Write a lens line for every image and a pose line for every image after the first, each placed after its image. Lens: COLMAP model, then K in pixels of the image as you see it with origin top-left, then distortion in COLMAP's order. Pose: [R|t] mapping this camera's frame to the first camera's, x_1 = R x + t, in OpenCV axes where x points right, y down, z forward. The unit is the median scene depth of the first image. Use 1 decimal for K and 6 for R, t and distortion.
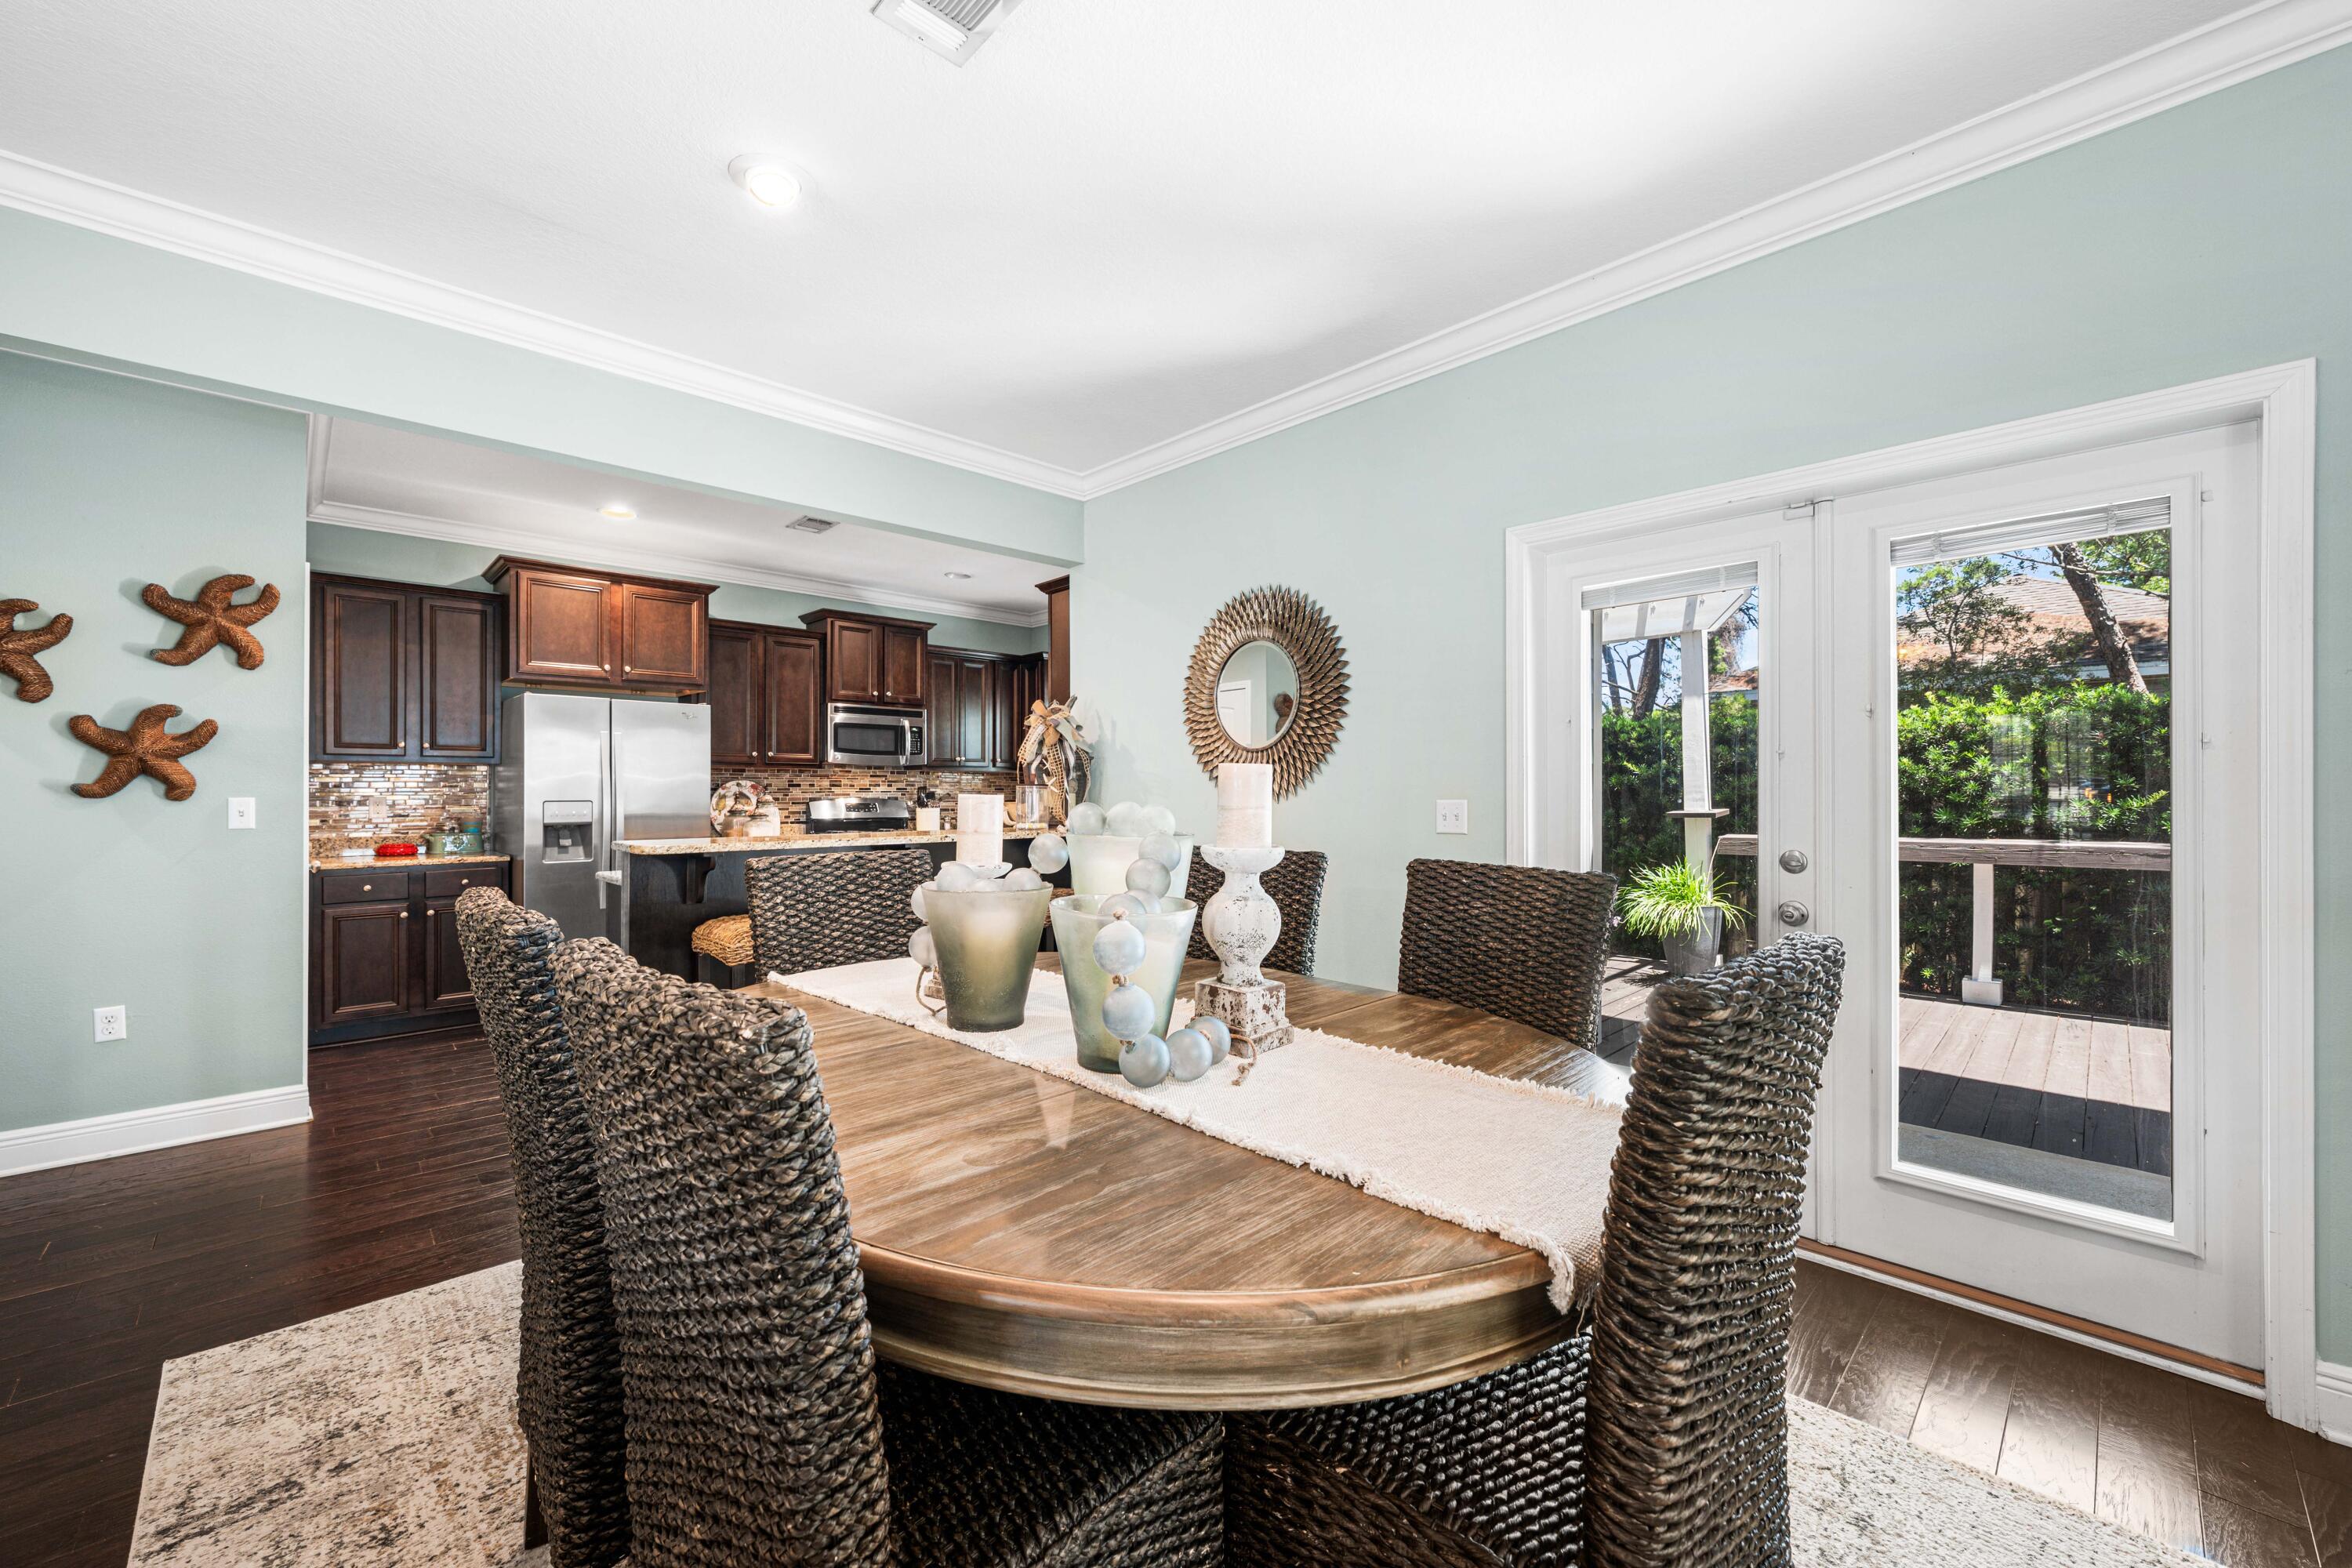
lens RADIAL K [[928.8, 0, 1176.0], [0, 928.8, 784.0], [0, 0, 1]] dist [0.000823, 0.000047]
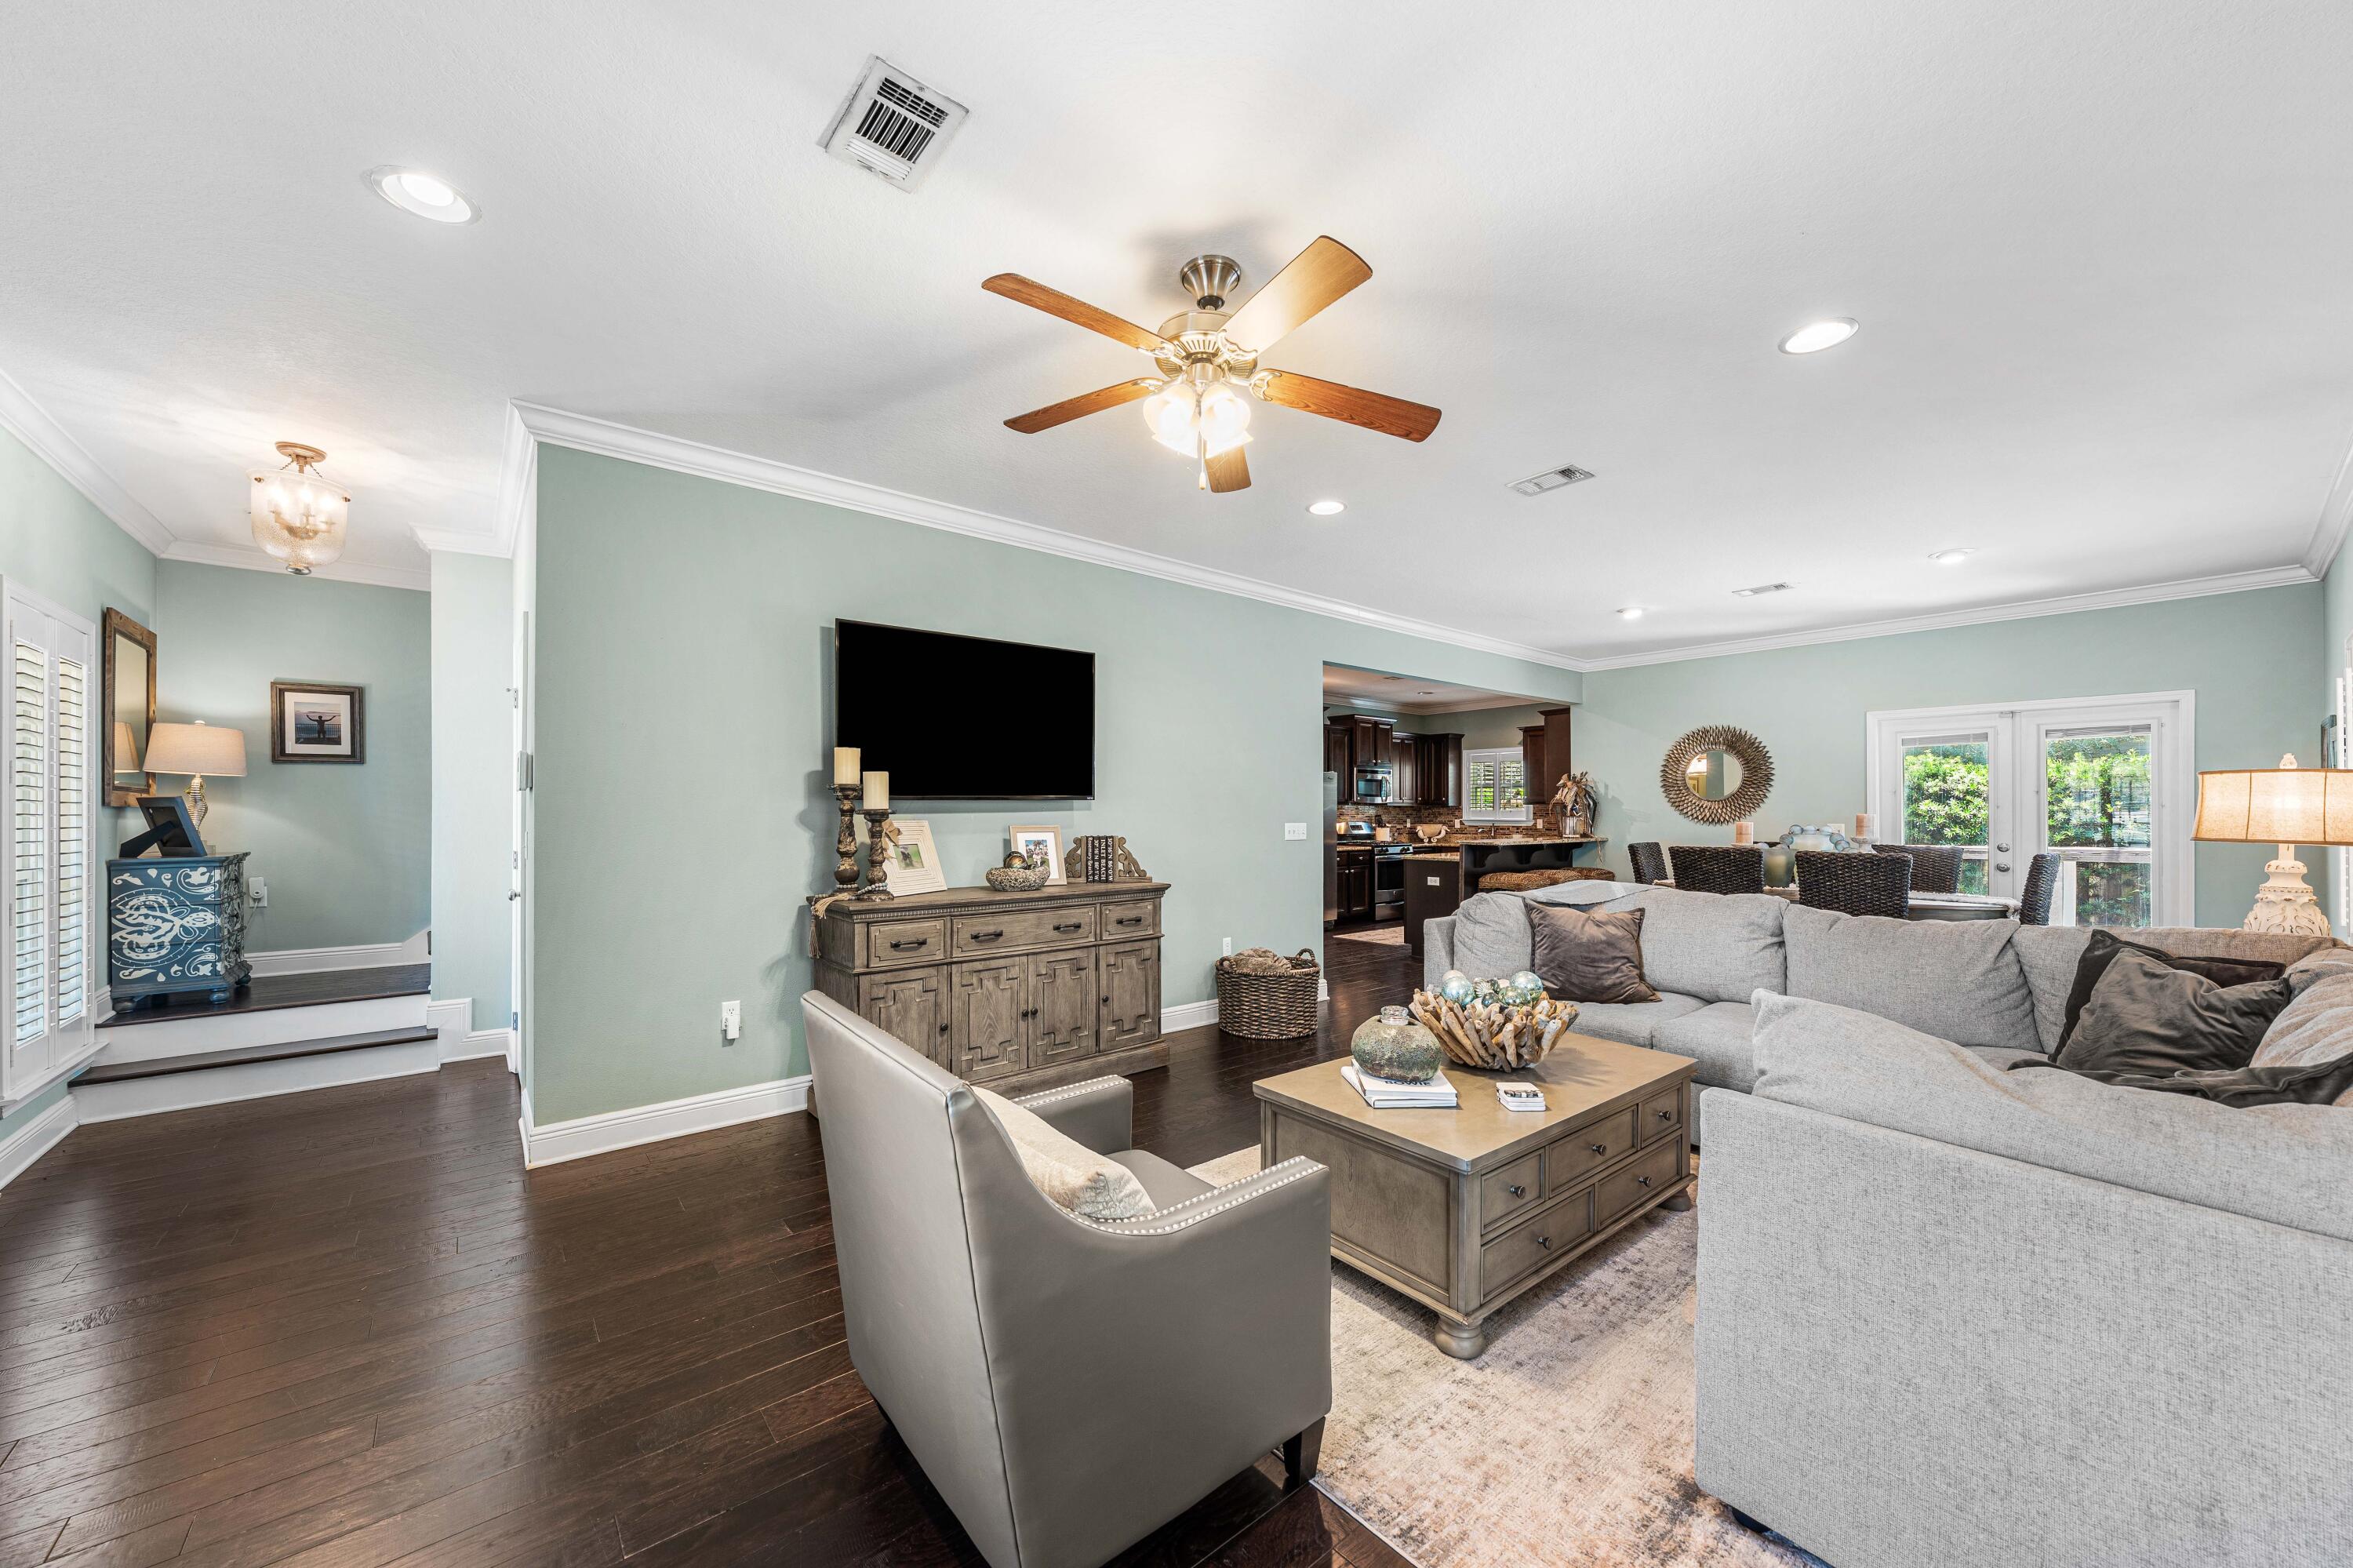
lens RADIAL K [[853.7, 0, 1169.7], [0, 853.7, 806.4], [0, 0, 1]] dist [-0.001208, -0.000122]
pose [[0.996278, 0.000424, -0.086199, -0.622848], [-0.000406, 1.000000, 0.000225, -0.013954], [0.086199, -0.000189, 0.996278, -0.680265]]
